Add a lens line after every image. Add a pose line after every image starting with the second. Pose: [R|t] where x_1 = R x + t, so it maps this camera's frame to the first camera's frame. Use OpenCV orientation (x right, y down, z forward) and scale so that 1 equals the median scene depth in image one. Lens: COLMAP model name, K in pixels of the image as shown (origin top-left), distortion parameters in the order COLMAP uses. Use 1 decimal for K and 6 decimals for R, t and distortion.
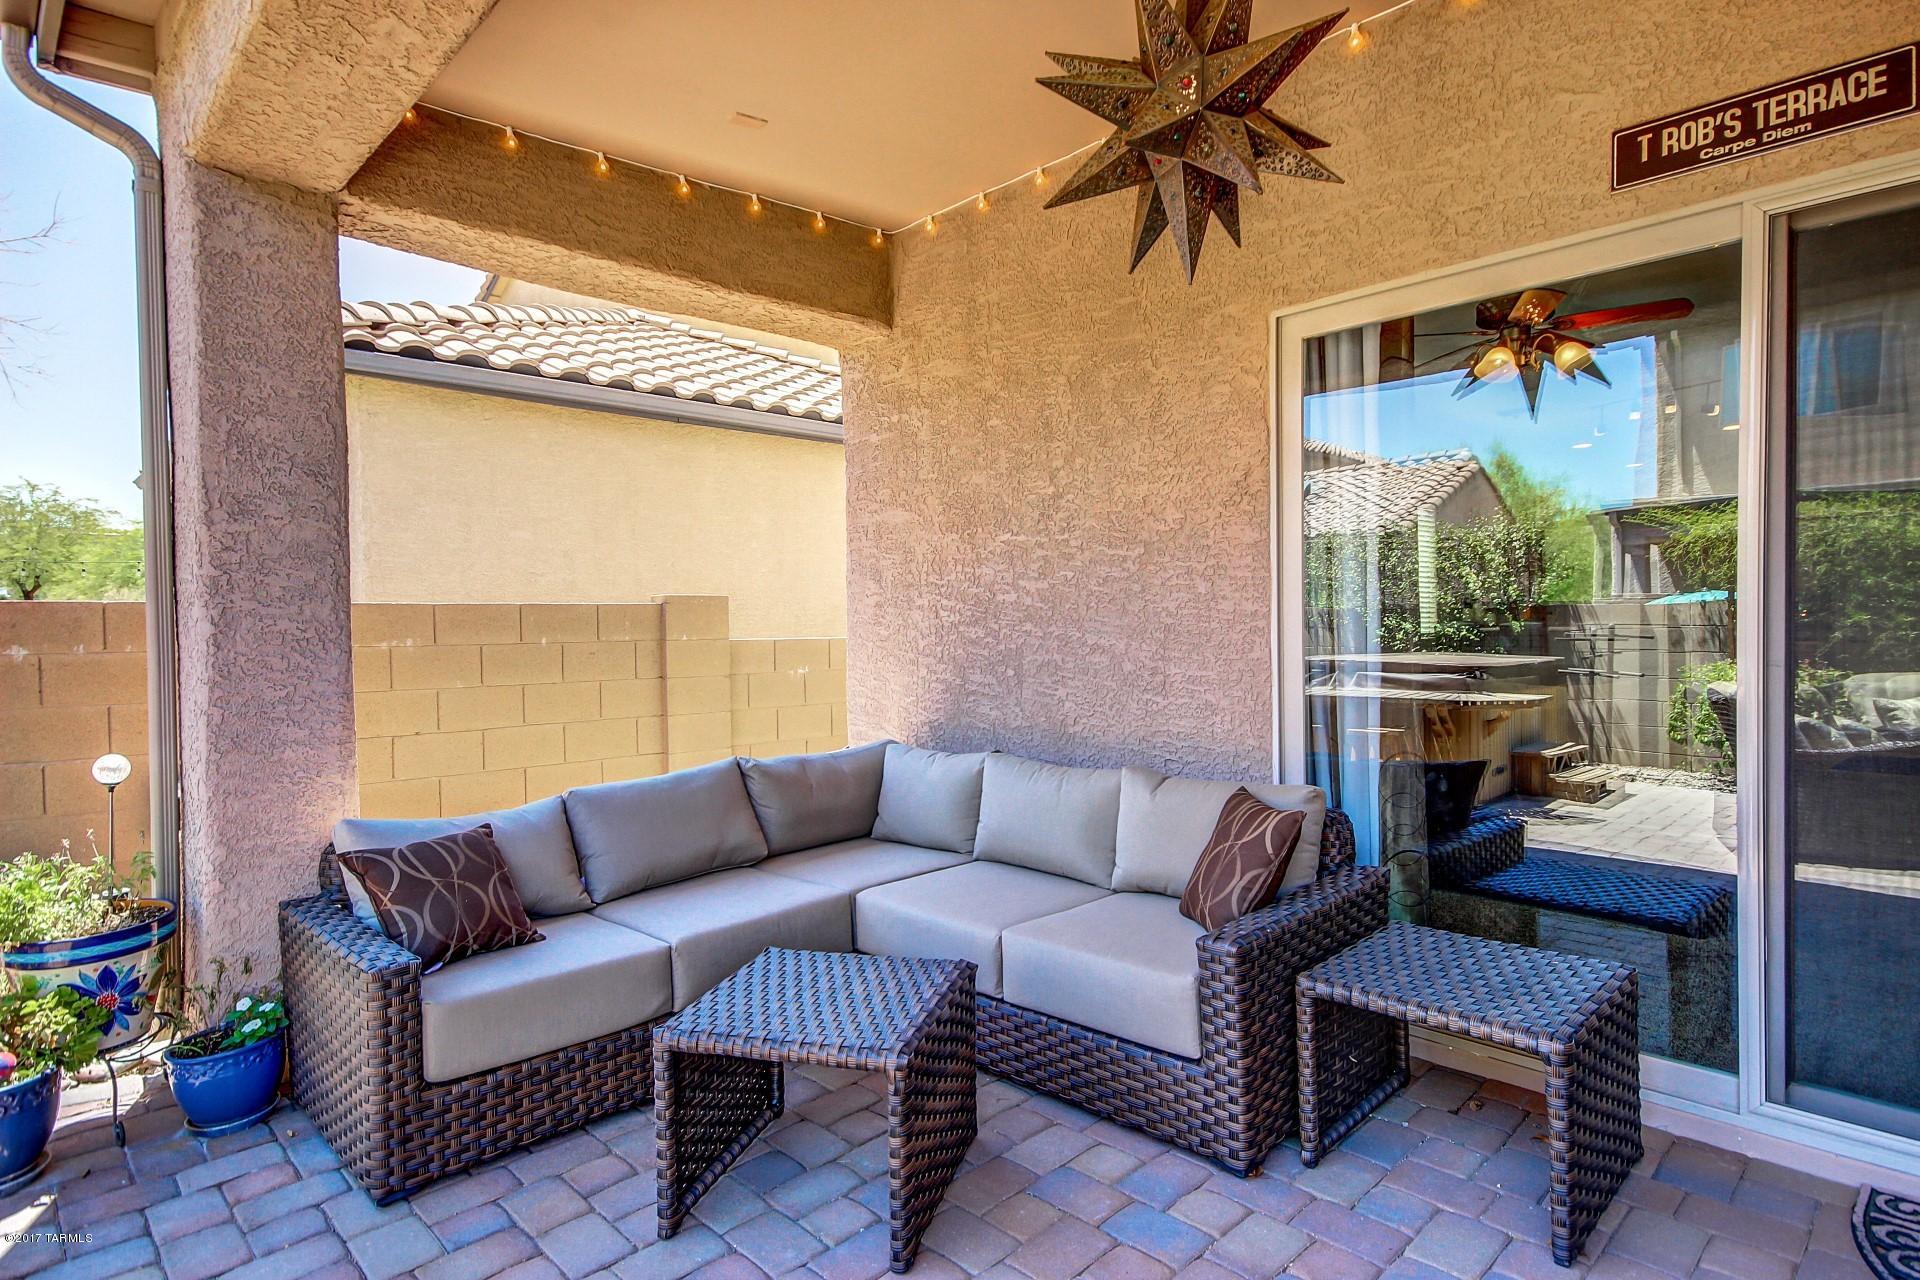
lens RADIAL K [[1032.8, 0, 962.3], [0, 1032.8, 644.6], [0, 0, 1]] dist [0.009156, -0.000393]
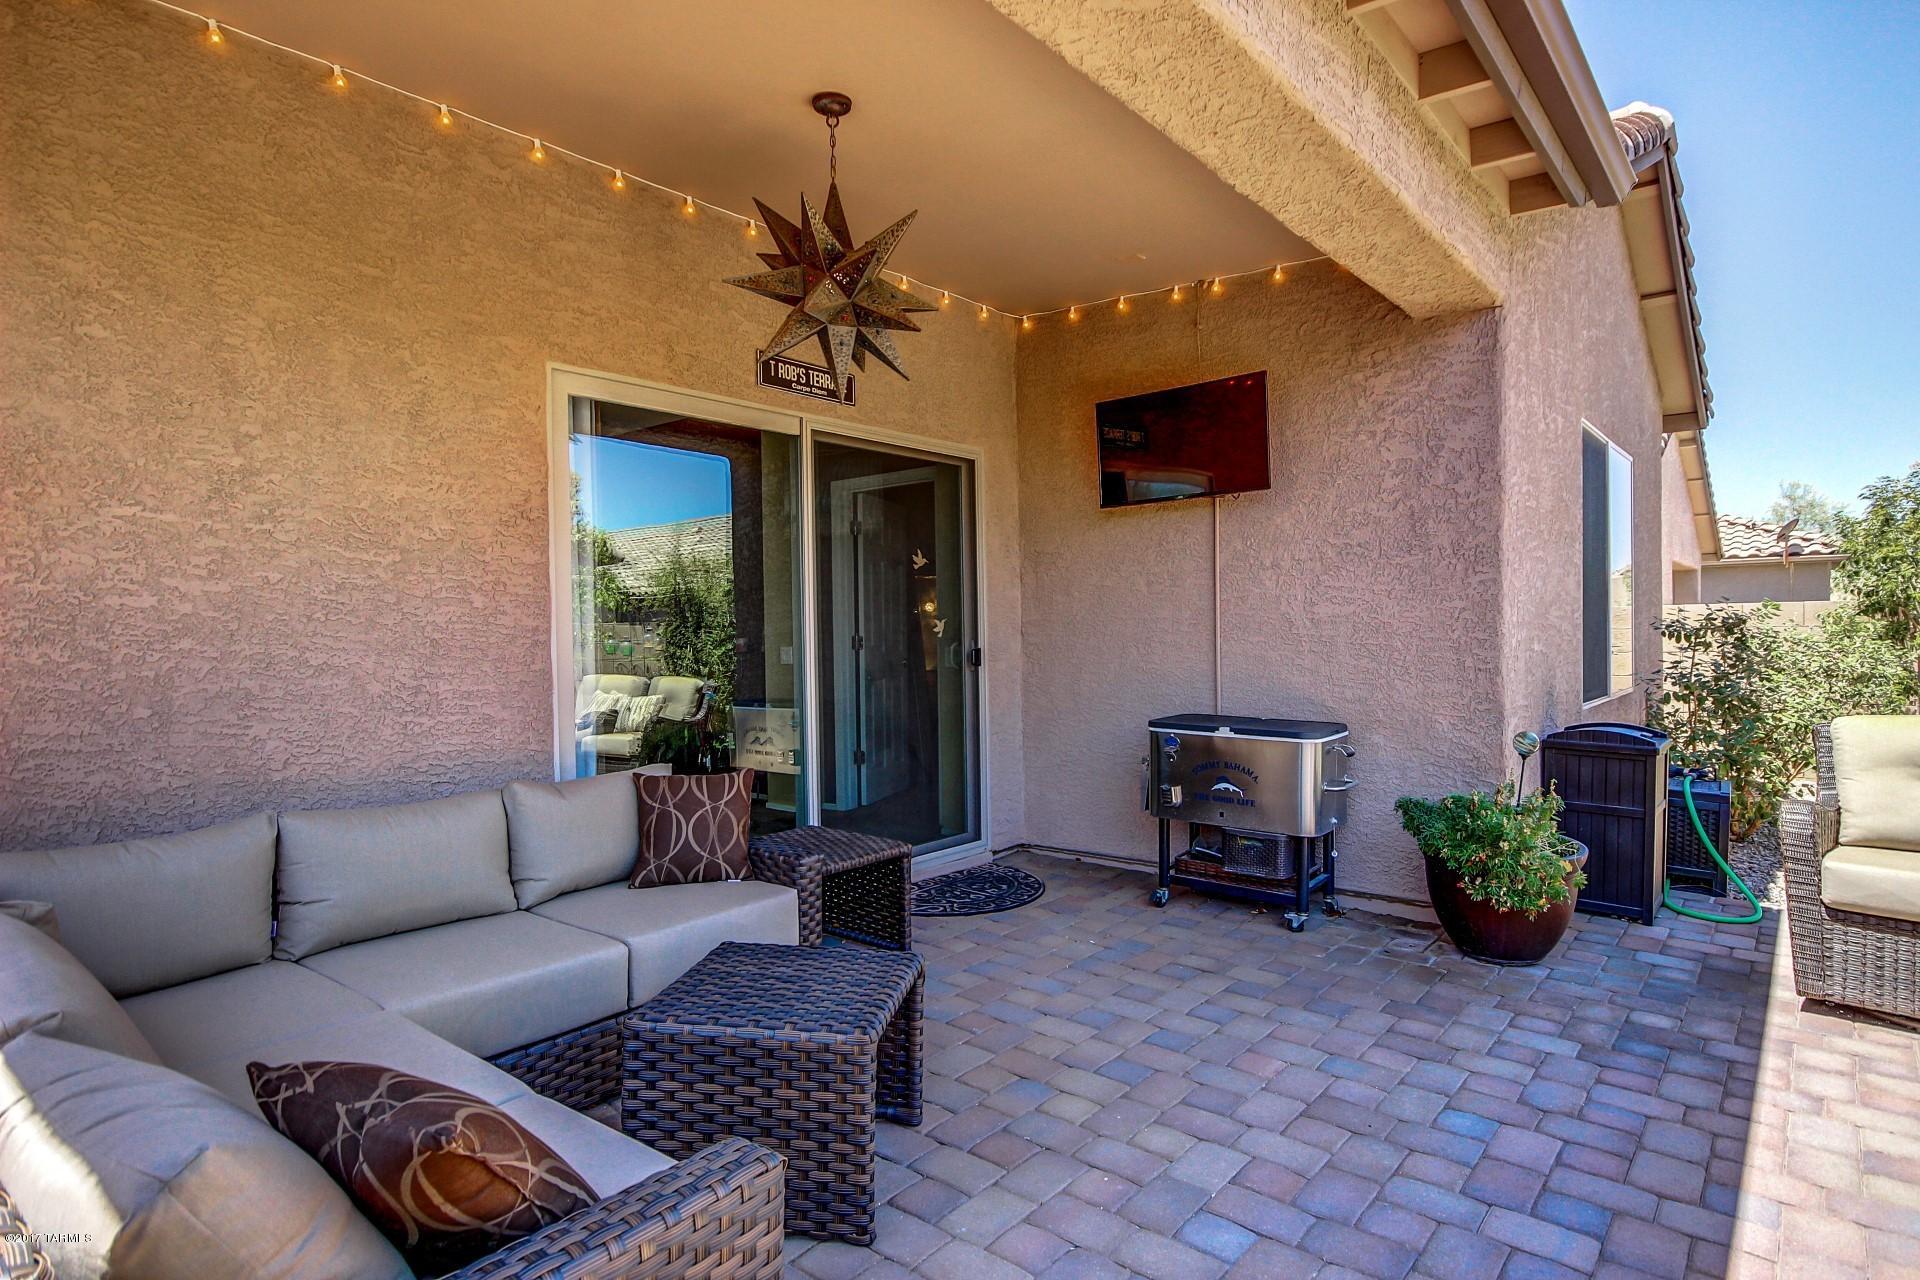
lens RADIAL K [[1032.8, 0, 974.1], [0, 1032.8, 644.6], [0, 0, 1]] dist [0.009156, -0.000393]
pose [[-0.115638, -0.000720, 0.993291, -0.787007], [0.033698, 0.999421, 0.004647, -0.002423], [-0.992720, 0.034009, -0.115547, 0.609895]]
